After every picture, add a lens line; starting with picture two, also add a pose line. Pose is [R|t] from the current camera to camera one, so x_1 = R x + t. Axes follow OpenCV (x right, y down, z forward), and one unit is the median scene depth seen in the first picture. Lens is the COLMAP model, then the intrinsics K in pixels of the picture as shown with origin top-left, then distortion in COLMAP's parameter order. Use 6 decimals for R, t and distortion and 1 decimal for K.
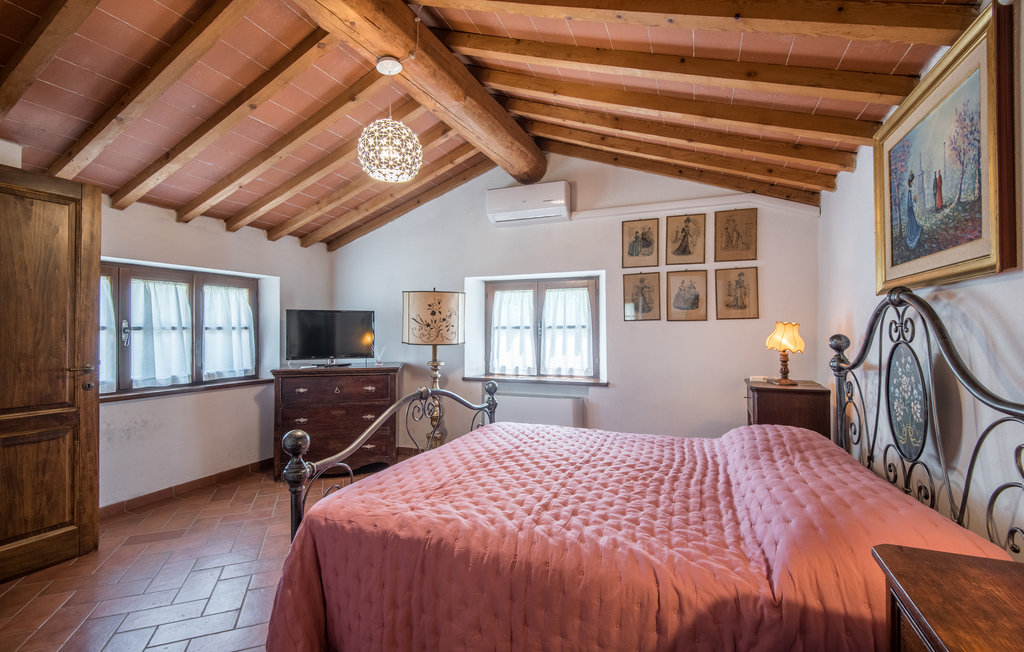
lens RADIAL K [[446.9, 0, 512.0], [0, 446.9, 326.0], [0, 0, 1]] dist [0.026526, -0.018272]
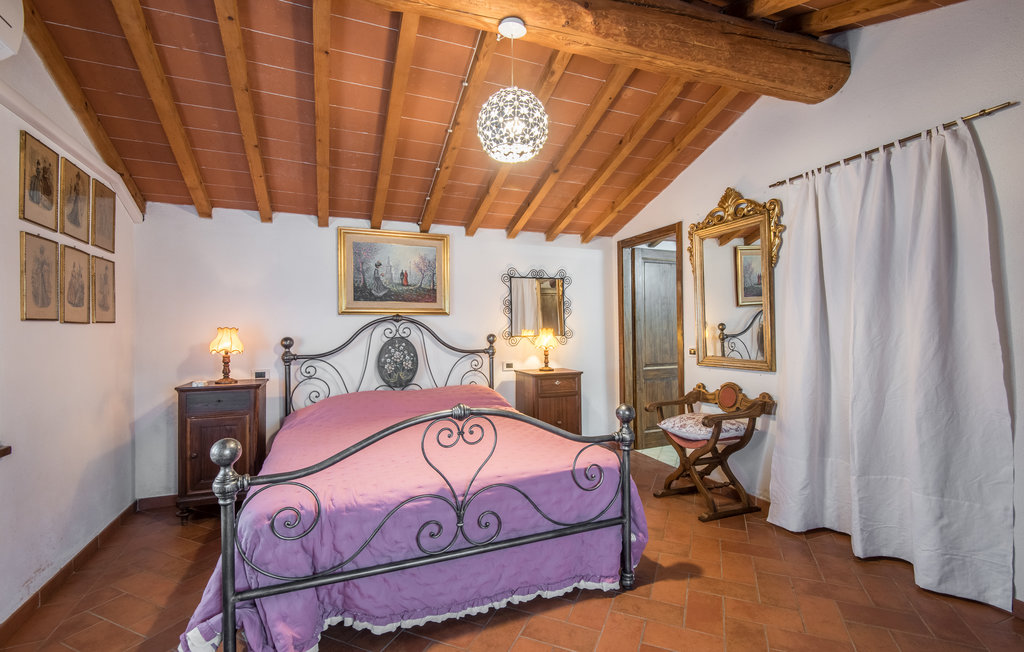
lens RADIAL K [[446.9, 0, 512.0], [0, 446.9, 326.0], [0, 0, 1]] dist [0.026526, -0.018272]
pose [[-0.703510, 0.020899, 0.710378, -0.542674], [0.010316, 0.999763, -0.019197, 0.012289], [-0.710610, -0.006177, -0.703559, 0.991337]]
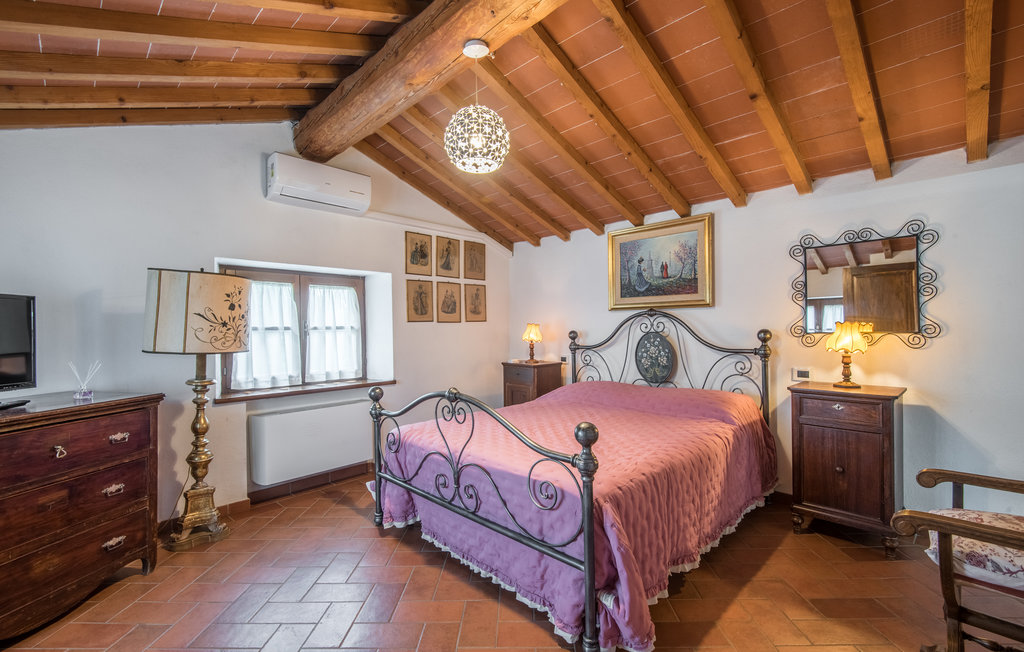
lens RADIAL K [[446.9, 0, 512.0], [0, 446.9, 326.0], [0, 0, 1]] dist [0.026526, -0.018272]
pose [[0.384060, 0.005163, 0.923294, -0.686199], [0.004248, 0.999964, -0.007359, 0.008154], [-0.923299, 0.006748, 0.384024, 0.349891]]
